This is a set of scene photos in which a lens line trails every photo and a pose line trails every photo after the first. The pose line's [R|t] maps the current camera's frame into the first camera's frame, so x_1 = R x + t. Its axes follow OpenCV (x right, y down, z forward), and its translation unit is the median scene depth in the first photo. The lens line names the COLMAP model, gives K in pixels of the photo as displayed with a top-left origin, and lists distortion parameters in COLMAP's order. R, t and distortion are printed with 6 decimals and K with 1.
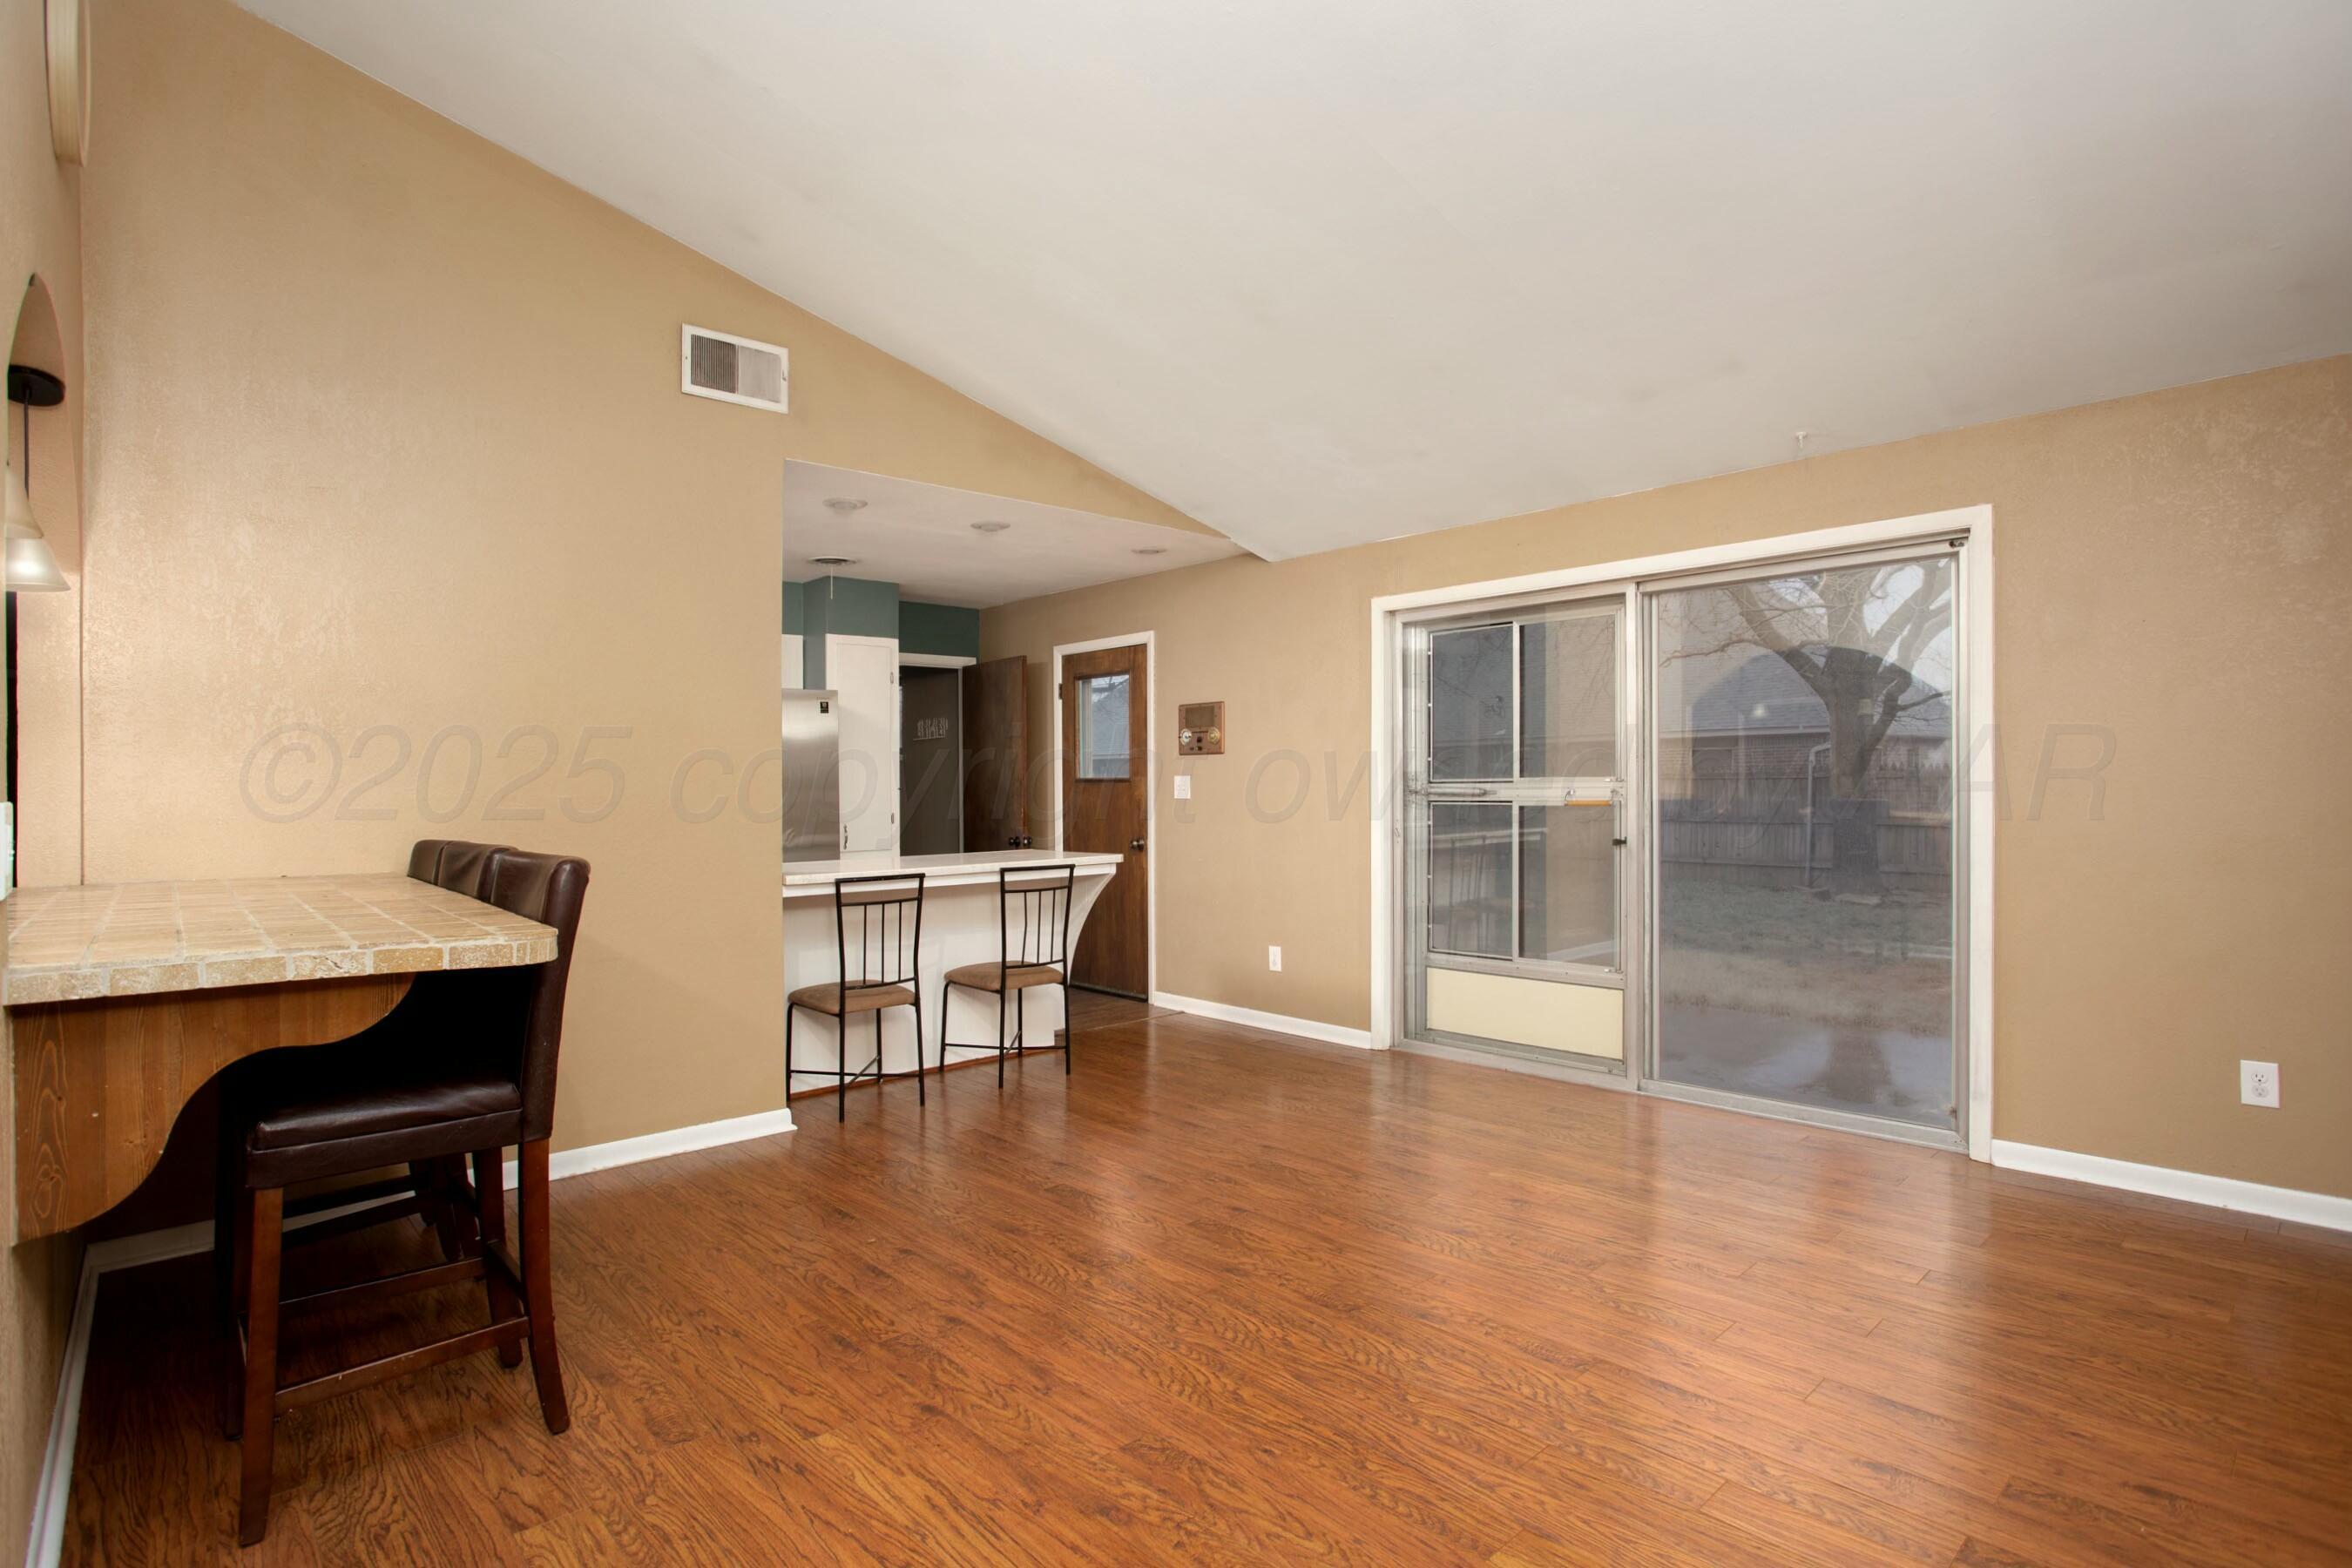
lens RADIAL K [[1168.9, 0, 1224.6], [0, 1168.9, 794.3], [0, 0, 1]] dist [-0.067810, 0.021764]
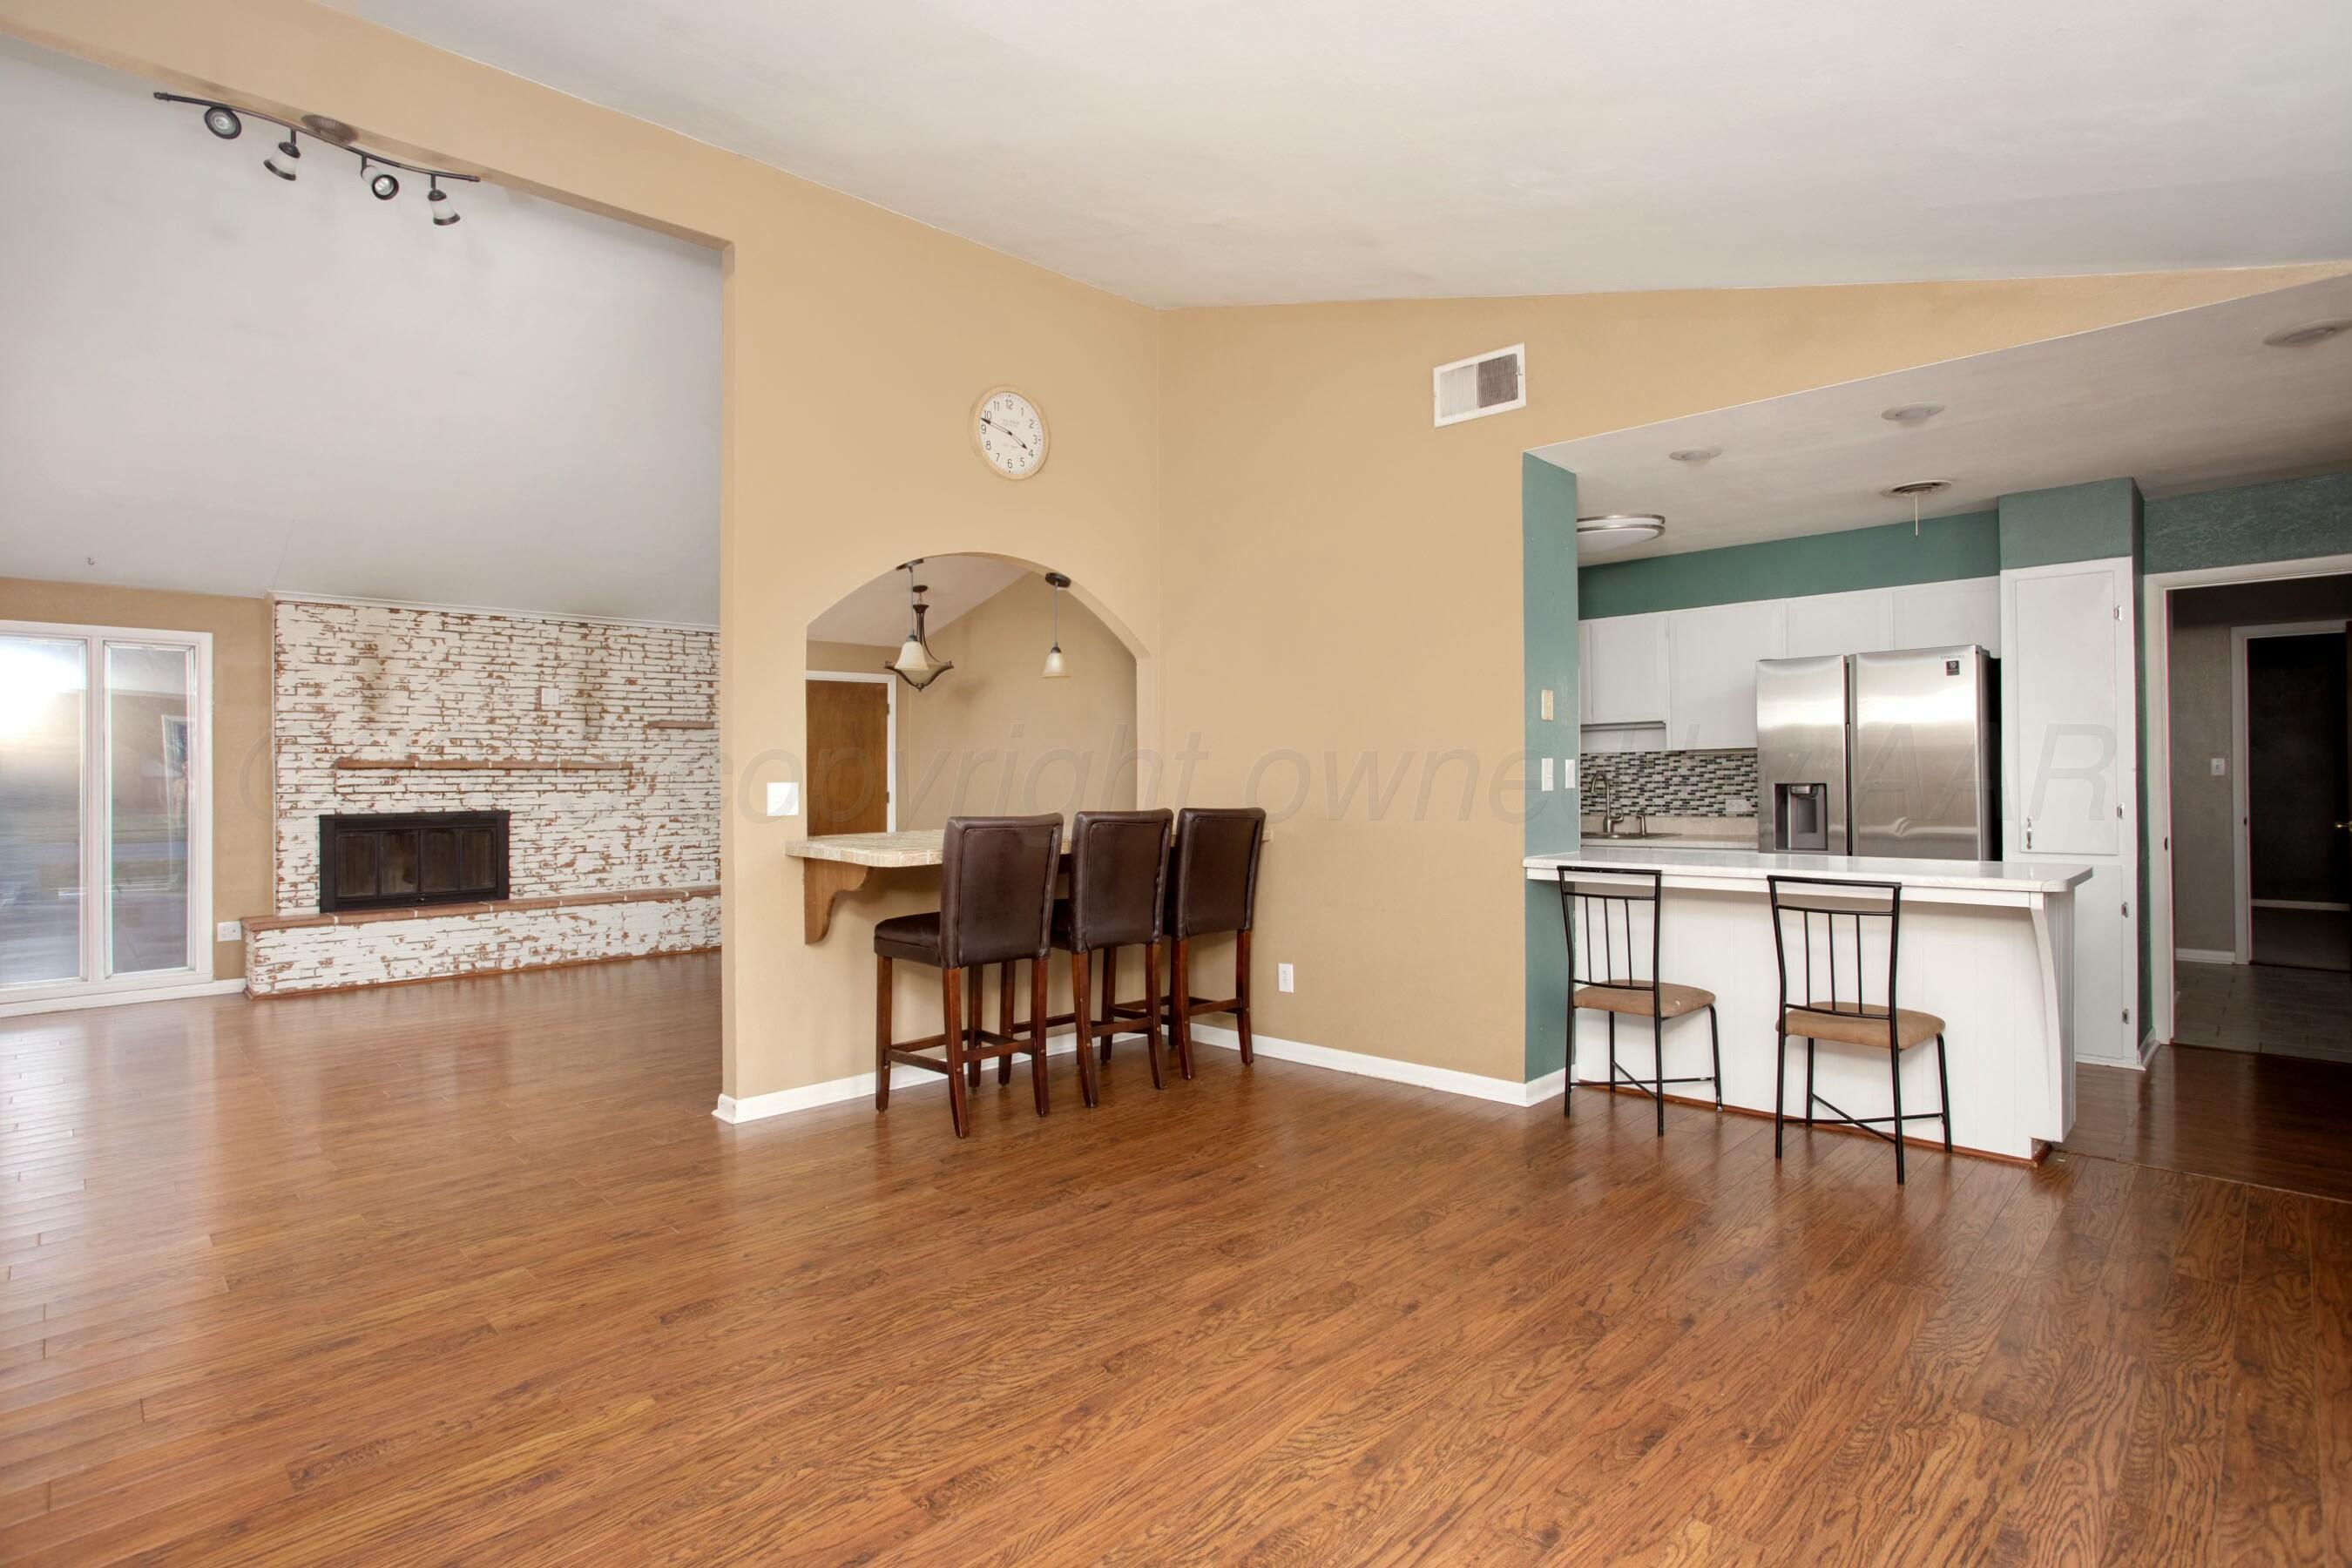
lens RADIAL K [[1168.9, 0, 1178.3], [0, 1168.9, 778.6], [0, 0, 1]] dist [-0.067810, 0.021764]
pose [[0.025639, 0.007882, -0.999640, 0.749861], [0.000156, 0.999969, 0.007889, -0.009148], [0.999671, -0.000359, 0.025637, 0.781001]]
